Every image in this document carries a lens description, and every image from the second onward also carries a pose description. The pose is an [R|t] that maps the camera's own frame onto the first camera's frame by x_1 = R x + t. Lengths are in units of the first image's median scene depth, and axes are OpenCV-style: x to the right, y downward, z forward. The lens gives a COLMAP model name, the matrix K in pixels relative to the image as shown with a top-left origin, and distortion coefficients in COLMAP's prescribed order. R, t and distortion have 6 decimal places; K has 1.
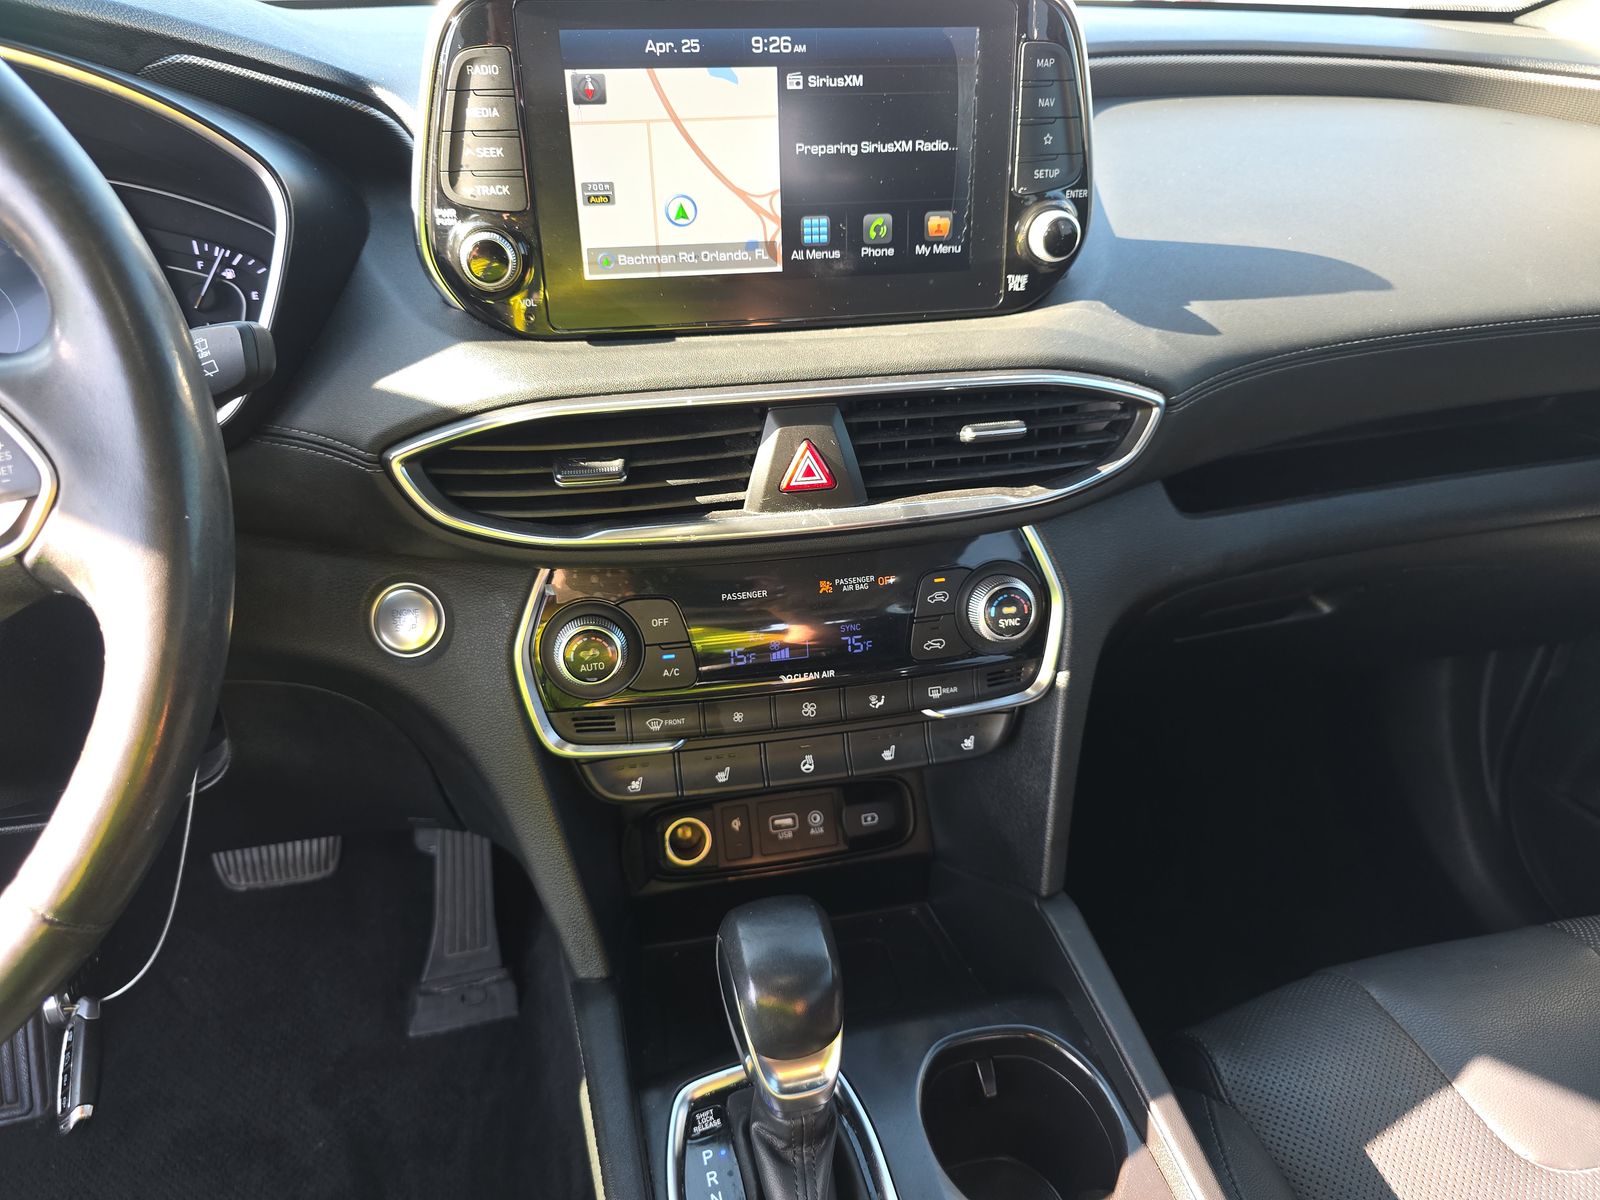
lens RADIAL K [[1070.2, 0, 800.0], [0, 1070.2, 600.0], [0, 0, 1]] dist [0.066669, -0.002883]
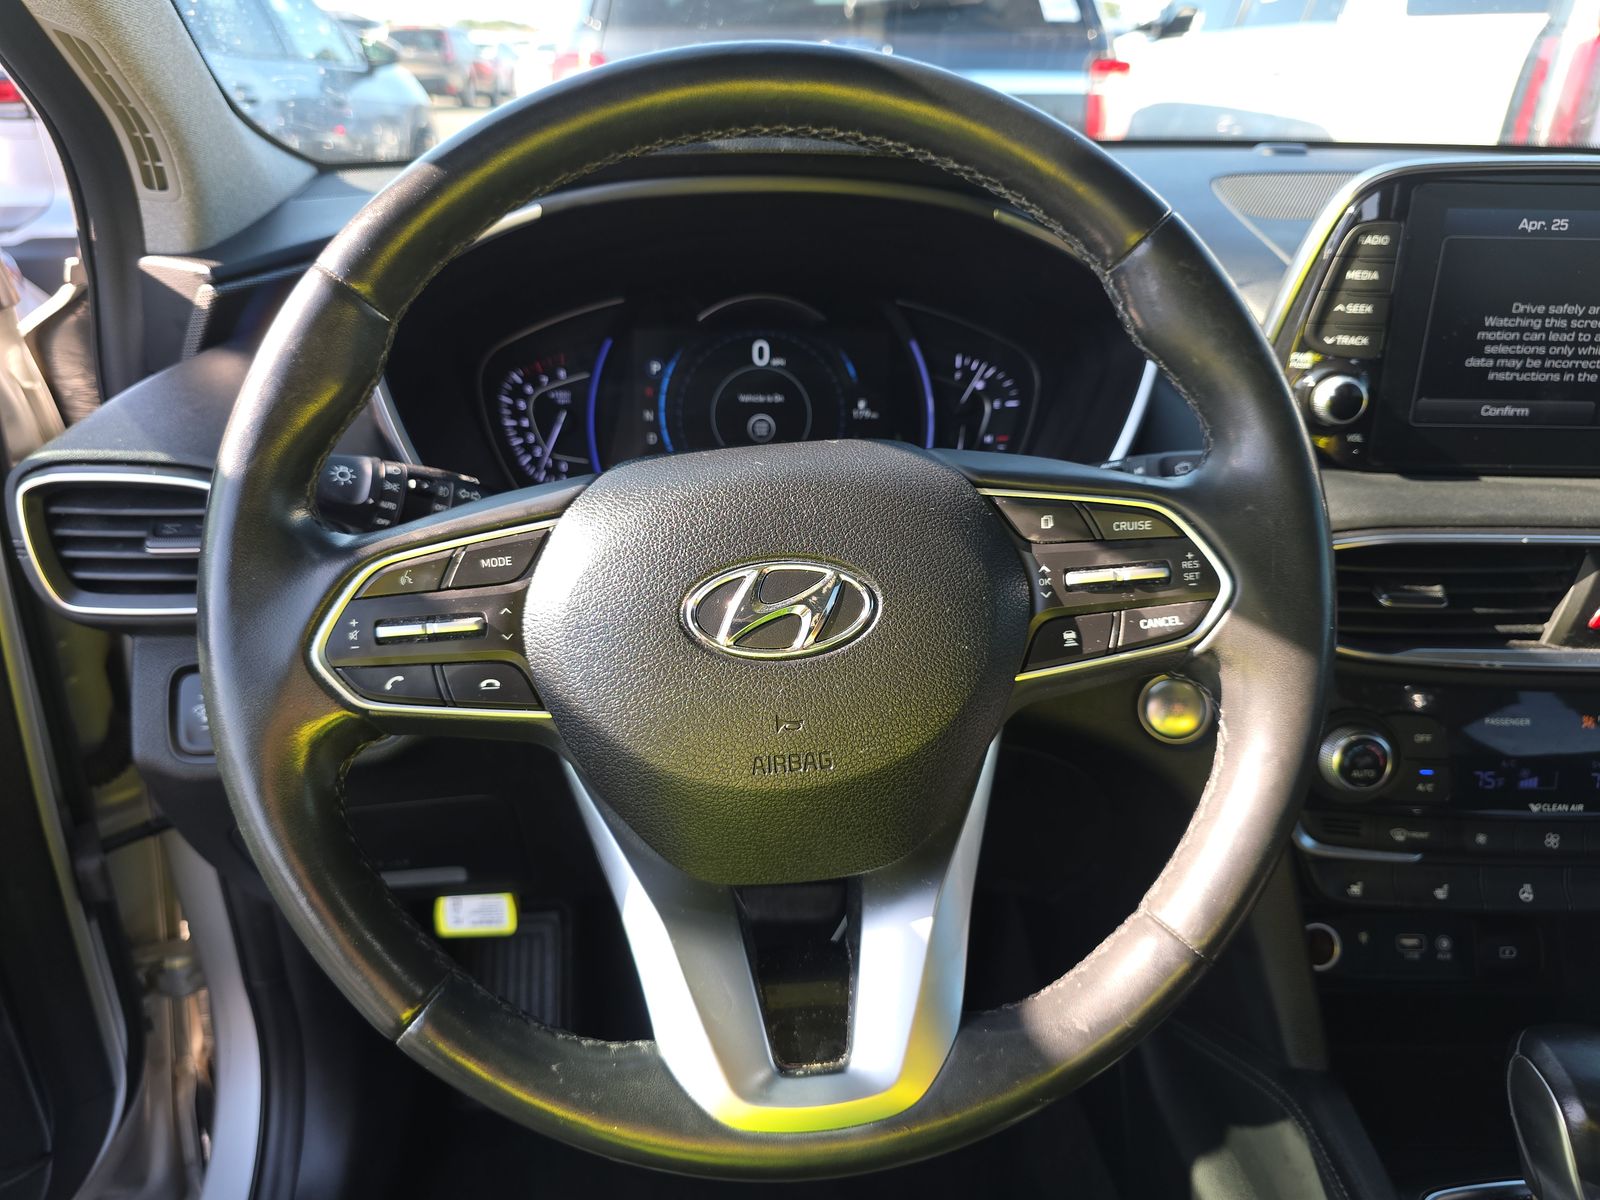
lens RADIAL K [[1098.7, 0, 800.0], [0, 1098.7, 600.0], [0, 0, 1]] dist [-0.004556, -0.003984]
pose [[0.978976, 0.101289, -0.177050, -0.557387], [-0.113395, 0.991759, -0.059628, 0.019766], [0.169551, 0.078451, 0.982394, -0.170943]]
